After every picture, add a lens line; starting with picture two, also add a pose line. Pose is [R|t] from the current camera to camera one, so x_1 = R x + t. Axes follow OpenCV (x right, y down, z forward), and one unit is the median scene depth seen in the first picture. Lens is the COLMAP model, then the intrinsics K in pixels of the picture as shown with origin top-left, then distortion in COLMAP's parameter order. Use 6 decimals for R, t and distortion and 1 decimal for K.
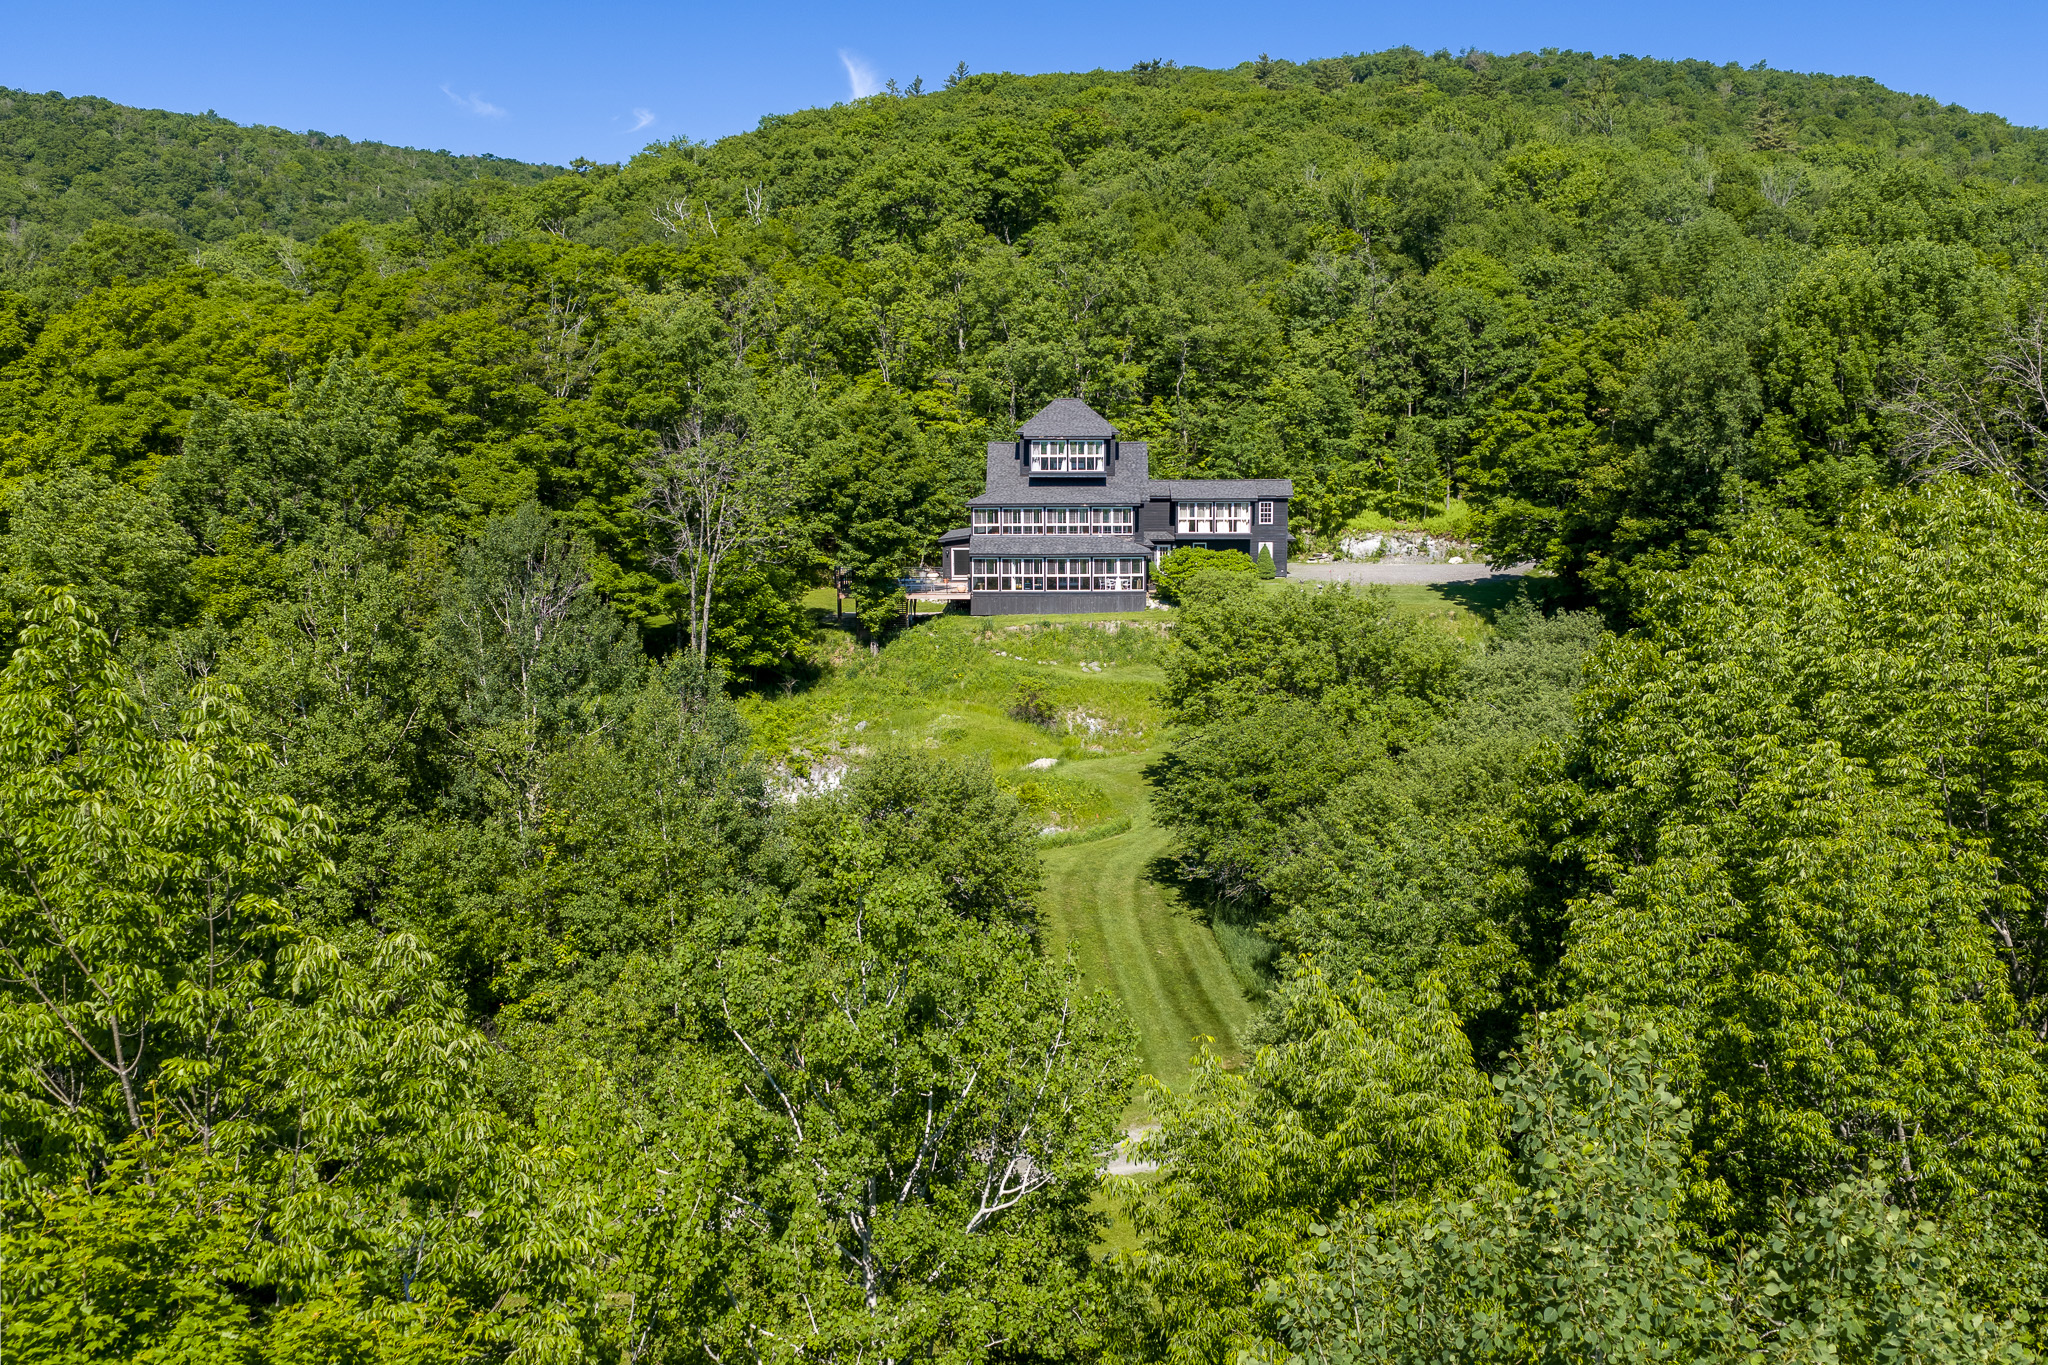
lens RADIAL K [[1705.7, 0, 1026.2], [0, 1705.7, 726.1], [0, 0, 1]] dist [0.003333, -0.001804]
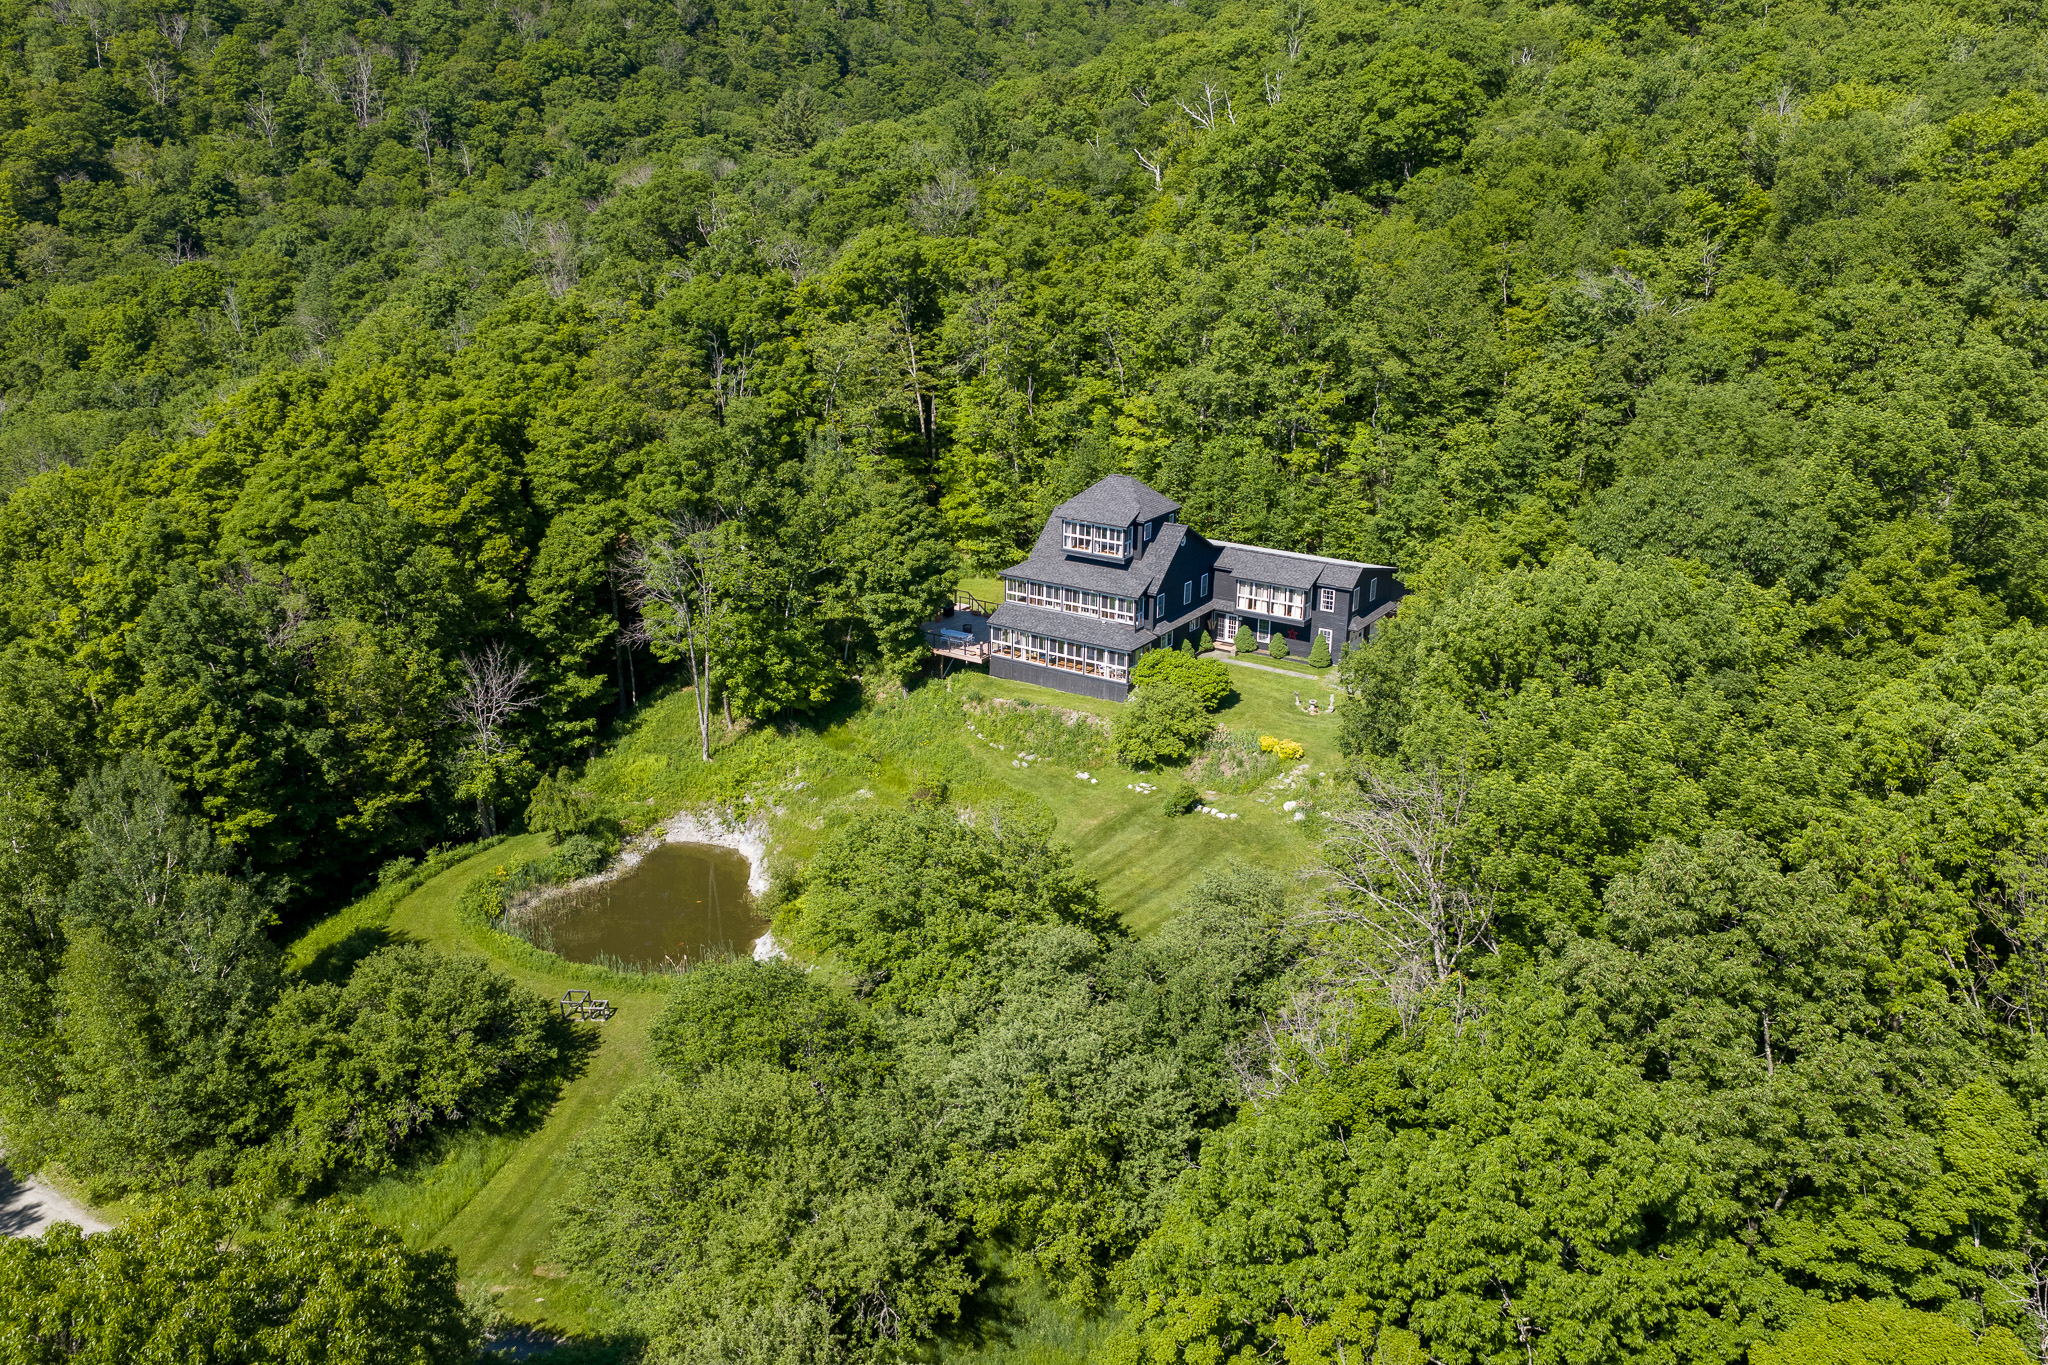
lens RADIAL K [[1705.7, 0, 1026.2], [0, 1705.7, 726.1], [0, 0, 1]] dist [0.003333, -0.001804]
pose [[0.847709, 0.189975, -0.495277, 0.530650], [-0.096805, 0.973395, 0.207678, -0.260198], [0.521554, -0.128106, 0.843547, 0.078809]]
